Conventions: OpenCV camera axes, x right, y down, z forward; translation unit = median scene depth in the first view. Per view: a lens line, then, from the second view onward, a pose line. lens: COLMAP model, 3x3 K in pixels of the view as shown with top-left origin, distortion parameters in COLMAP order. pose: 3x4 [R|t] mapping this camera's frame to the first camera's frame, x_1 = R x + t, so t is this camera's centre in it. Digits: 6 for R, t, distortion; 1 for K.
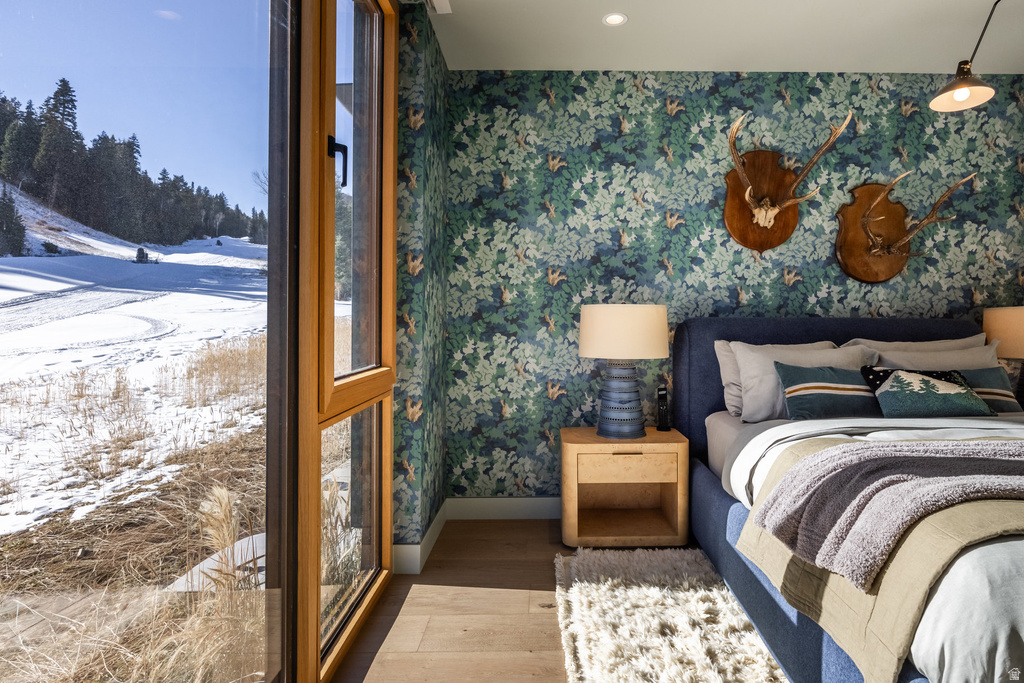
lens RADIAL K [[566.9, 0, 531.5], [0, 566.9, 308.8], [0, 0, 1]] dist [-0.001478, 0.000991]
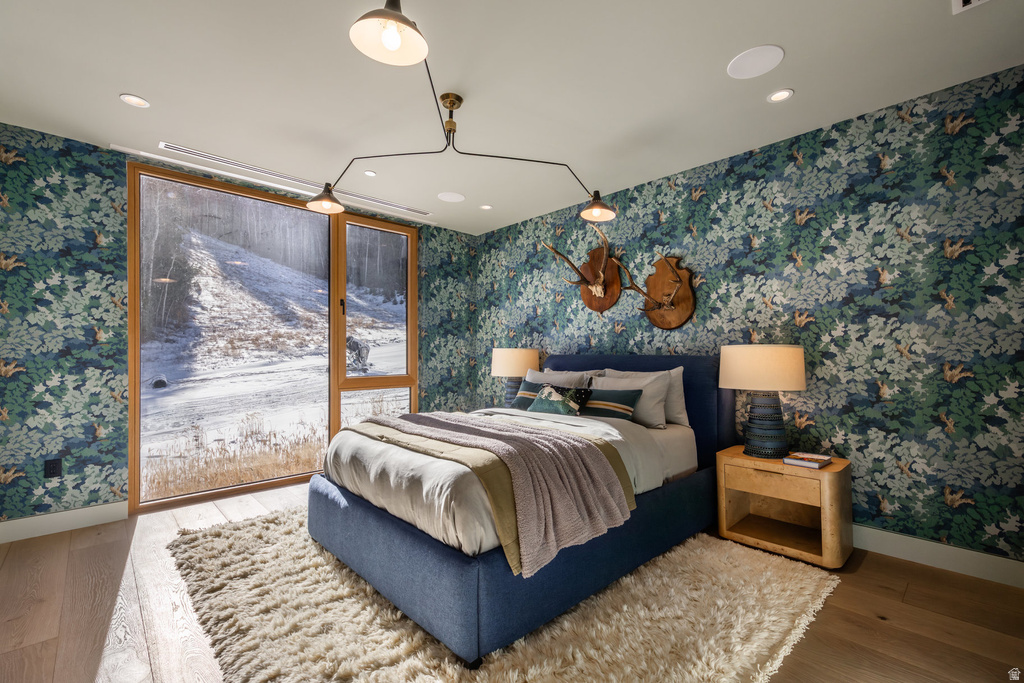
lens RADIAL K [[432.3, 0, 513.9], [0, 432.3, 349.2], [0, 0, 1]] dist [0.001969, 0.000330]
pose [[0.686259, -0.010050, -0.727288, 1.098191], [0.010326, 0.999938, -0.004074, 0.002806], [0.727284, -0.004714, 0.686321, 0.008437]]
